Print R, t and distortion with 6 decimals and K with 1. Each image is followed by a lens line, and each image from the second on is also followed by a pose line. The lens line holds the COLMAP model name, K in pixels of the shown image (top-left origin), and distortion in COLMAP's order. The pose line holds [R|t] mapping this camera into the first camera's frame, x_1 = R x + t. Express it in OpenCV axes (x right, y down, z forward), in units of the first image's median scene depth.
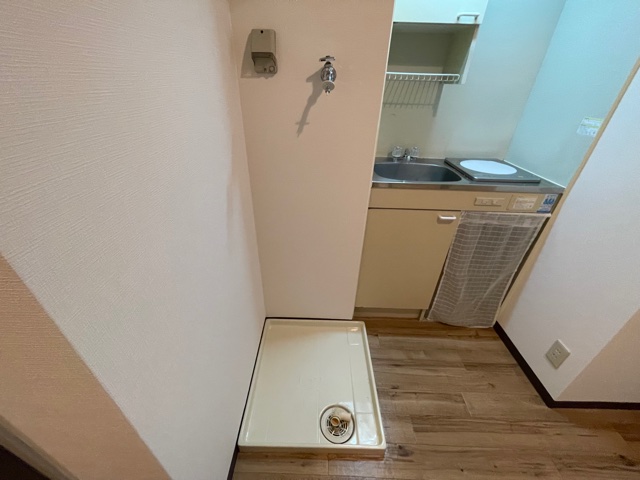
lens RADIAL K [[262.2, 0, 320.0], [0, 262.2, 240.0], [0, 0, 1]] dist [-0.001453, -0.000012]
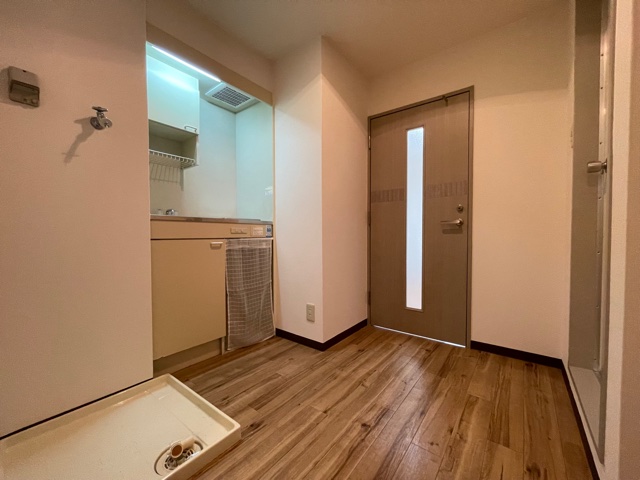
lens RADIAL K [[261.8, 0, 322.8], [0, 261.8, 244.0], [0, 0, 1]] dist [0.000396, 0.000107]
pose [[0.588315, -0.055296, 0.806739, -0.280425], [0.440060, 0.858883, -0.262044, 0.502826], [-0.678404, 0.509178, 0.529628, -0.086516]]
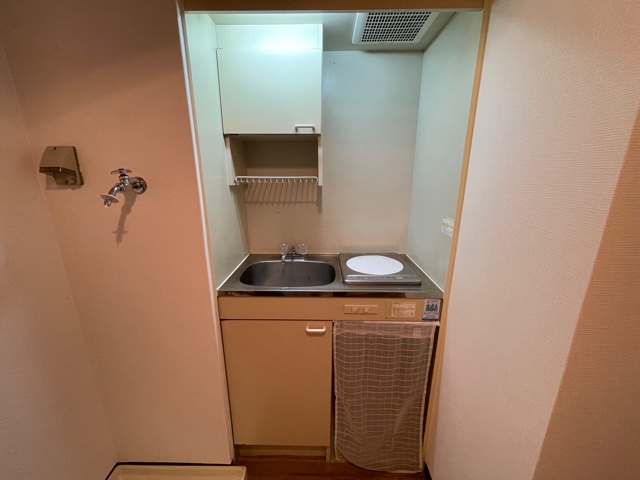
lens RADIAL K [[262.2, 0, 320.0], [0, 262.2, 240.0], [0, 0, 1]] dist [-0.001453, -0.000012]
pose [[0.999704, -0.023666, -0.005605, 0.498716], [0.021070, 0.957881, -0.286391, -0.115689], [0.012146, 0.286188, 0.958096, 0.120724]]
